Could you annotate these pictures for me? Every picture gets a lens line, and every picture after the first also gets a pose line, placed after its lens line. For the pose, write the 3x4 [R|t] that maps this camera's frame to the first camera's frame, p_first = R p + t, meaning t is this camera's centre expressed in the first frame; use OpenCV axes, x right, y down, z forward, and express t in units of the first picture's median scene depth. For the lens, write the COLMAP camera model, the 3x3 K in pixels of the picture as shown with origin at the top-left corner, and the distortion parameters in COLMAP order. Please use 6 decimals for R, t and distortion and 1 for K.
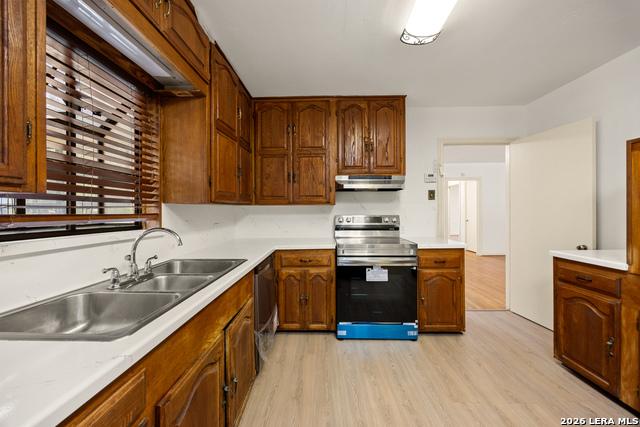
lens RADIAL K [[243.4, 0, 319.8], [0, 243.4, 210.3], [0, 0, 1]] dist [-0.000031, 0.000017]
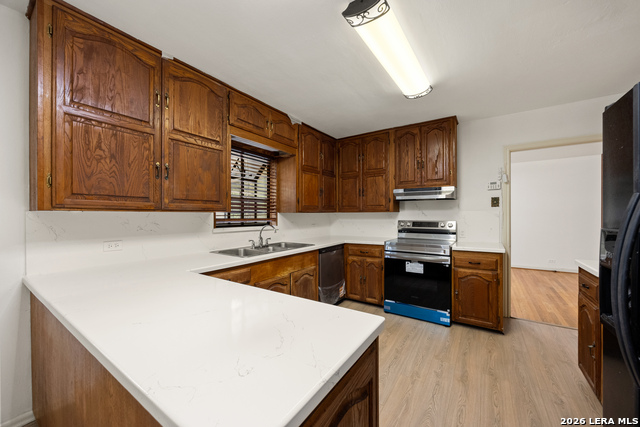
lens RADIAL K [[243.4, 0, 319.8], [0, 243.4, 210.3], [0, 0, 1]] dist [-0.000031, 0.000017]
pose [[0.844008, -0.005183, -0.536305, 0.487351], [-0.001192, 0.999933, -0.011540, -0.019152], [0.536328, 0.010379, 0.843946, -0.333993]]
